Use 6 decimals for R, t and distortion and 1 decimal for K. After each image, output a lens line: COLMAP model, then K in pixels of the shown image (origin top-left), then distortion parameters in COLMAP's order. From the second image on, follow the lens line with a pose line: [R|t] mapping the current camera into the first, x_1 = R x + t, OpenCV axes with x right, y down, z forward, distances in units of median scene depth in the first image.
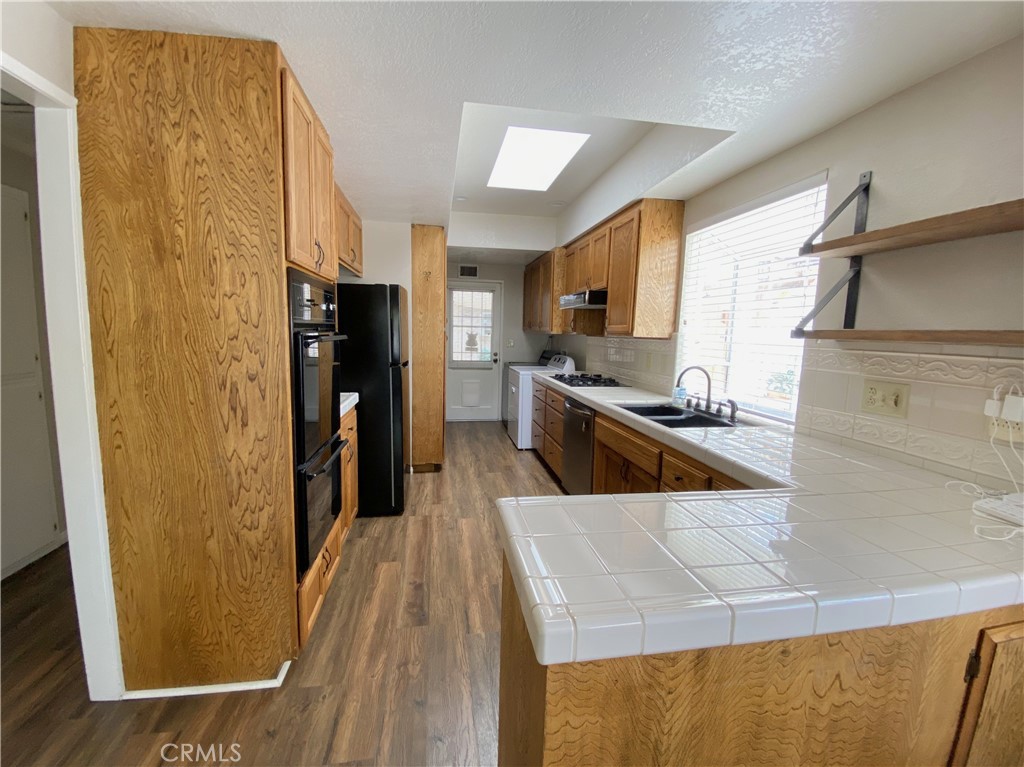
lens RADIAL K [[415.6, 0, 512.0], [0, 415.6, 383.5], [0, 0, 1]] dist [-0.000536, -0.000065]
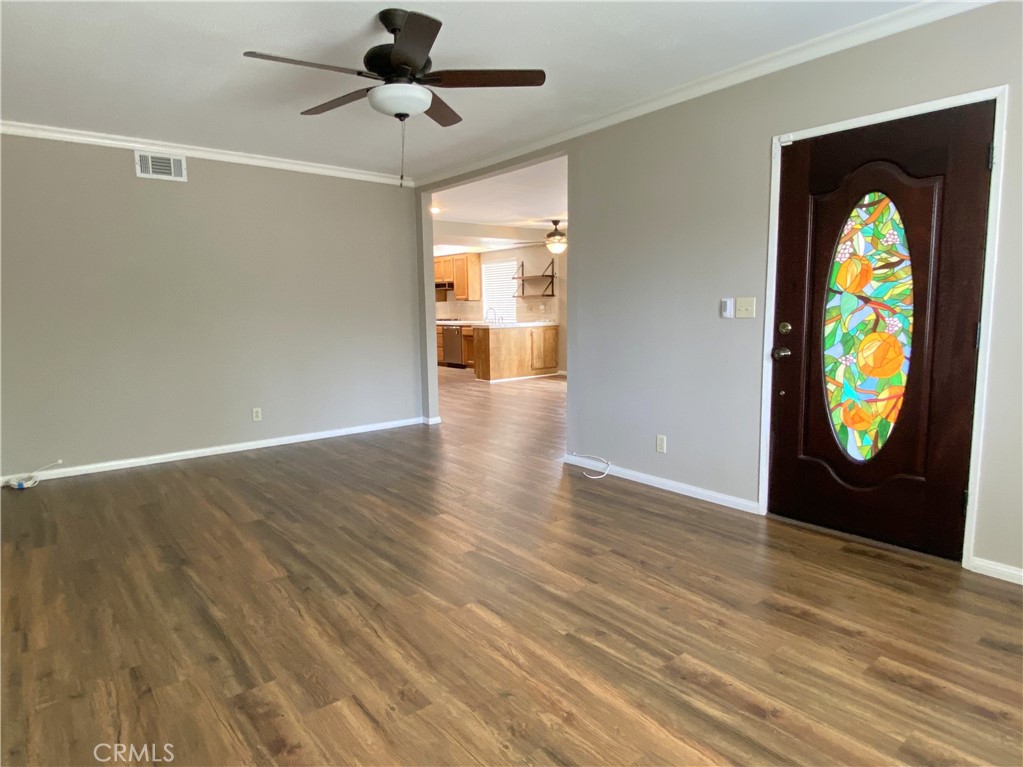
lens RADIAL K [[604.4, 0, 511.5], [0, 604.4, 383.5], [0, 0, 1]] dist [0.001378, 0.000170]
pose [[0.858741, -0.101050, 0.502348, -1.136405], [0.099657, 0.994578, 0.029706, 0.257374], [-0.502626, 0.024553, 0.864155, -1.930982]]
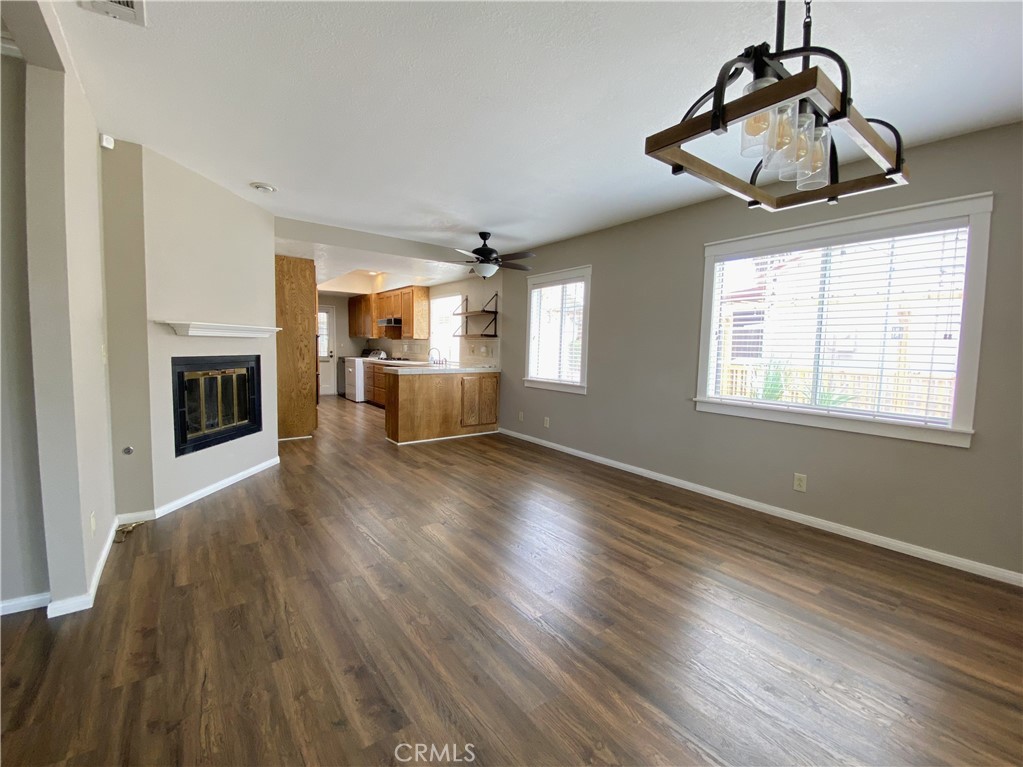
lens RADIAL K [[426.5, 0, 527.4], [0, 426.5, 382.1], [0, 0, 1]] dist [0.001343, 0.000113]
pose [[0.870791, -0.045378, 0.489556, -0.275503], [0.061425, 0.997971, -0.016754, 0.170292], [-0.487802, 0.044660, 0.871811, -1.131328]]
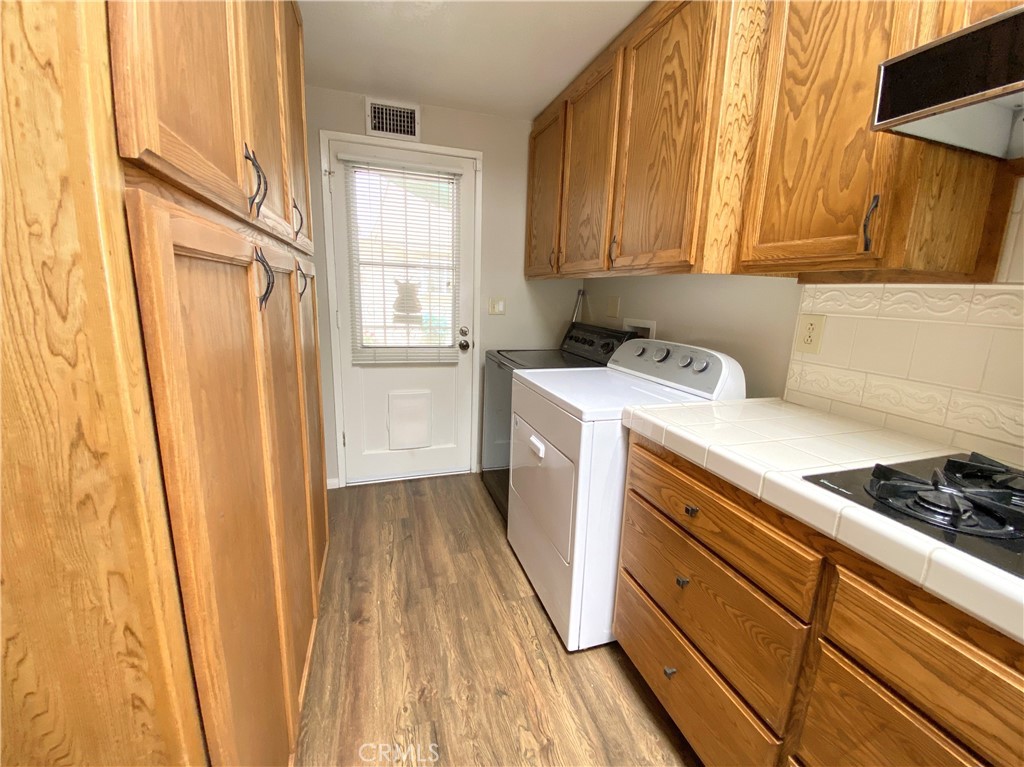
lens RADIAL K [[415.6, 0, 512.0], [0, 415.6, 383.5], [0, 0, 1]] dist [-0.000536, -0.000065]
pose [[0.990504, -0.020417, 0.135961, -0.072886], [0.008221, 0.995938, 0.089665, -0.078718], [-0.137239, -0.087696, 0.986648, 0.802720]]
